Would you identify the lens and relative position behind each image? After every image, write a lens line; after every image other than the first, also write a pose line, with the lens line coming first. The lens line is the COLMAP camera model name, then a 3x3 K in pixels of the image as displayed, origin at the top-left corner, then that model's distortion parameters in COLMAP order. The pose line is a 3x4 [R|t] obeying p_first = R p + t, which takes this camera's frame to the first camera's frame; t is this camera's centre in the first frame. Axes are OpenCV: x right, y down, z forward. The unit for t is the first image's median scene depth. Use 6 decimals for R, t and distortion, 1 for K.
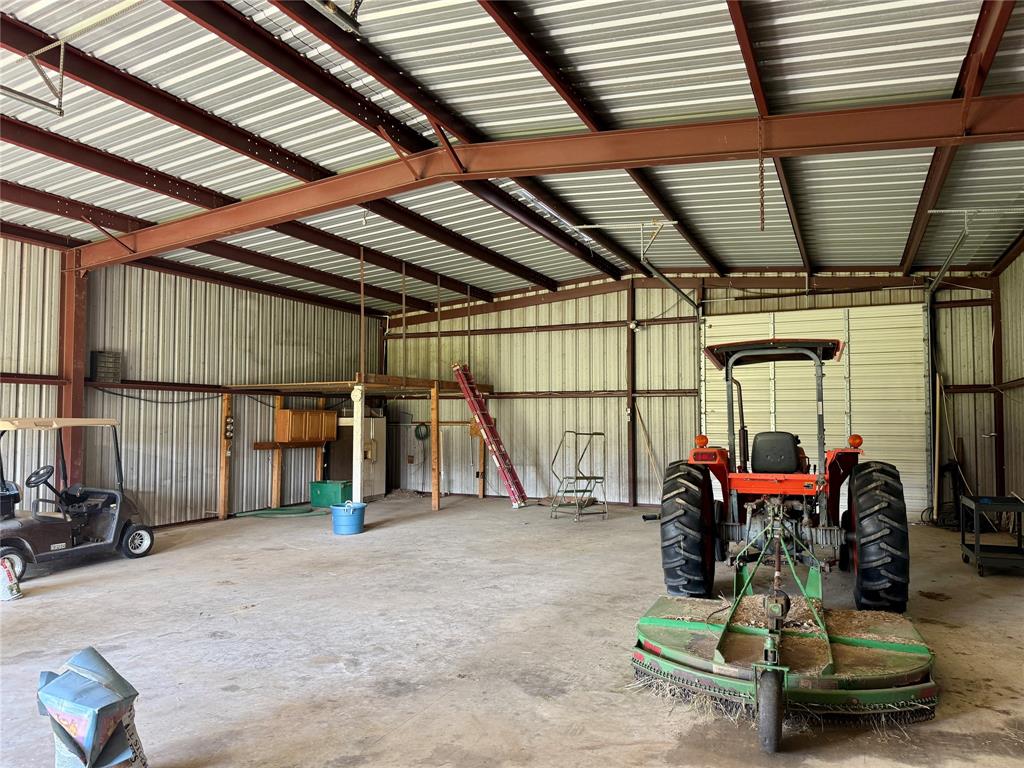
lens RADIAL K [[711.2, 0, 512.0], [0, 711.2, 384.0], [0, 0, 1]] dist [0.122758, -0.193017]
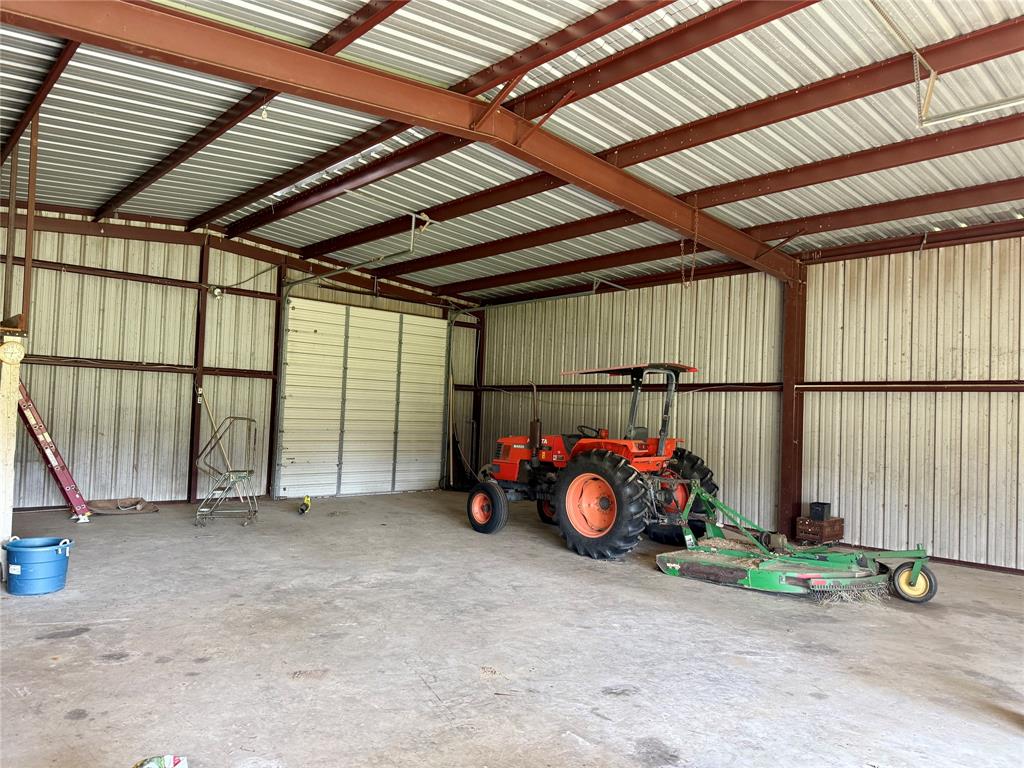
lens RADIAL K [[711.2, 0, 512.0], [0, 711.2, 384.0], [0, 0, 1]] dist [0.122758, -0.193017]
pose [[0.389930, 0.050220, 0.919474, -0.471127], [-0.084772, 0.996229, -0.018462, 0.013944], [-0.916934, -0.070747, 0.392717, 0.321574]]
